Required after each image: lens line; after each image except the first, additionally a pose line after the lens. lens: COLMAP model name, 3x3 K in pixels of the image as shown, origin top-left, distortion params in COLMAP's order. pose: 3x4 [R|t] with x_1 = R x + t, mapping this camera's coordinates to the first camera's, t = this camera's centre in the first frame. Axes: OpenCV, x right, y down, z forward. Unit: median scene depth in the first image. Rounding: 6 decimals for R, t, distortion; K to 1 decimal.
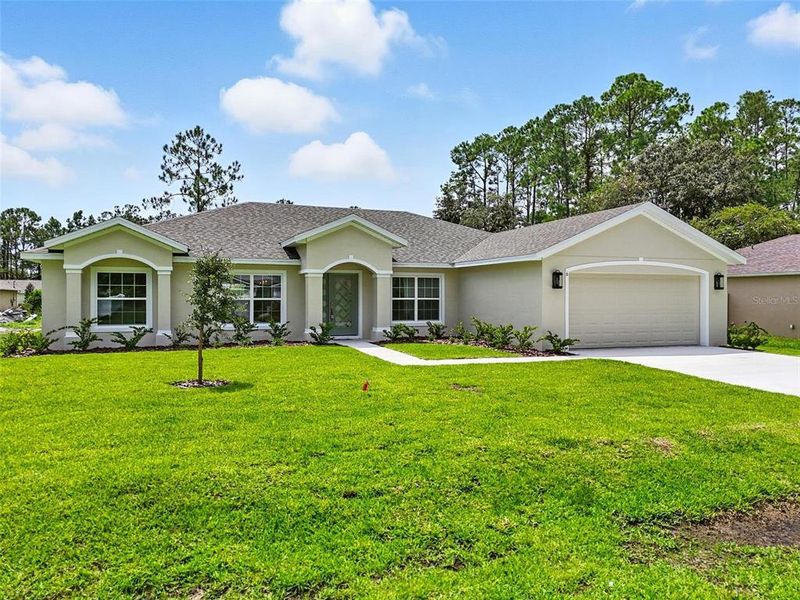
lens RADIAL K [[580.0, 0, 400.0], [0, 580.0, 300.0], [0, 0, 1]] dist [0.088759, -0.098341]
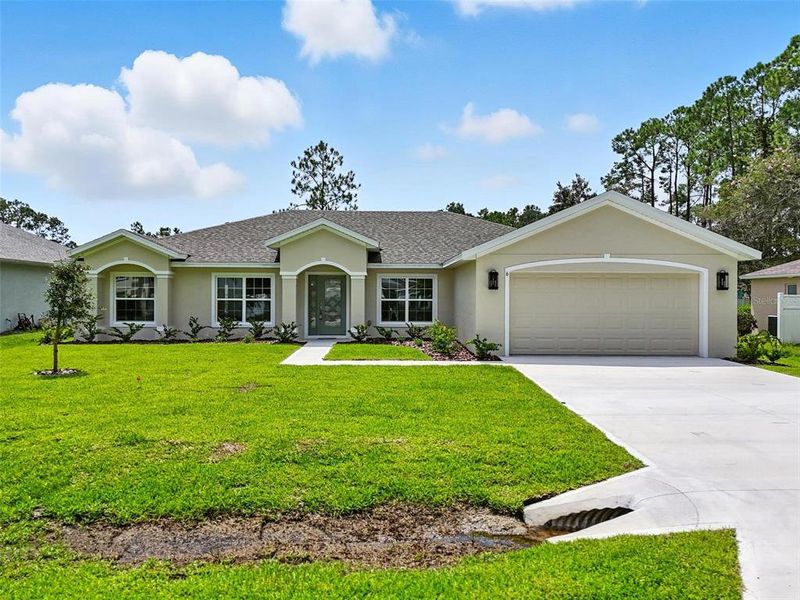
lens RADIAL K [[580.0, 0, 400.0], [0, 580.0, 300.0], [0, 0, 1]] dist [0.088759, -0.098341]
pose [[0.943428, 0.003118, -0.331562, 0.346064], [-0.003901, 0.999991, -0.001696, -0.000199], [0.331554, 0.002893, 0.943432, 0.057658]]
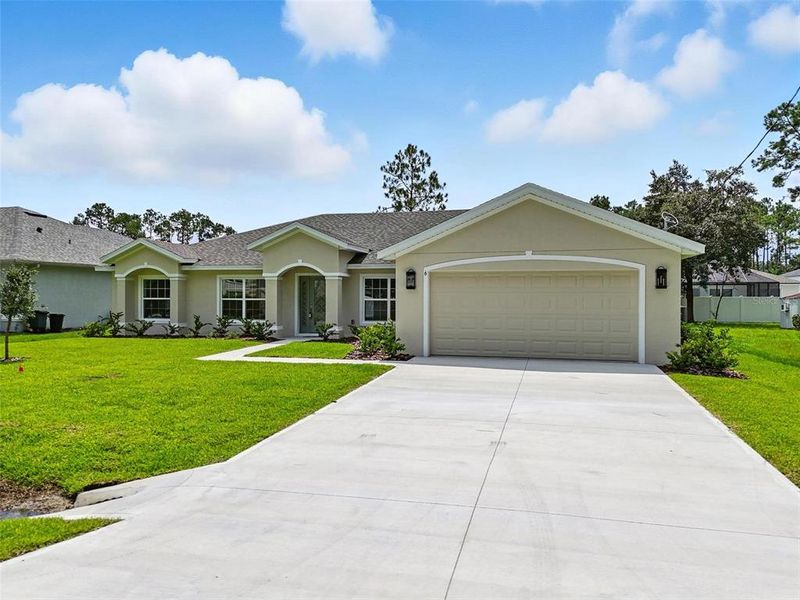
lens RADIAL K [[580.0, 0, 400.0], [0, 580.0, 300.0], [0, 0, 1]] dist [0.088759, -0.098341]
pose [[0.819178, 0.003387, -0.573529, 0.620664], [-0.004146, 0.999991, -0.000017, -0.001645], [0.573524, 0.002392, 0.819185, 0.185706]]
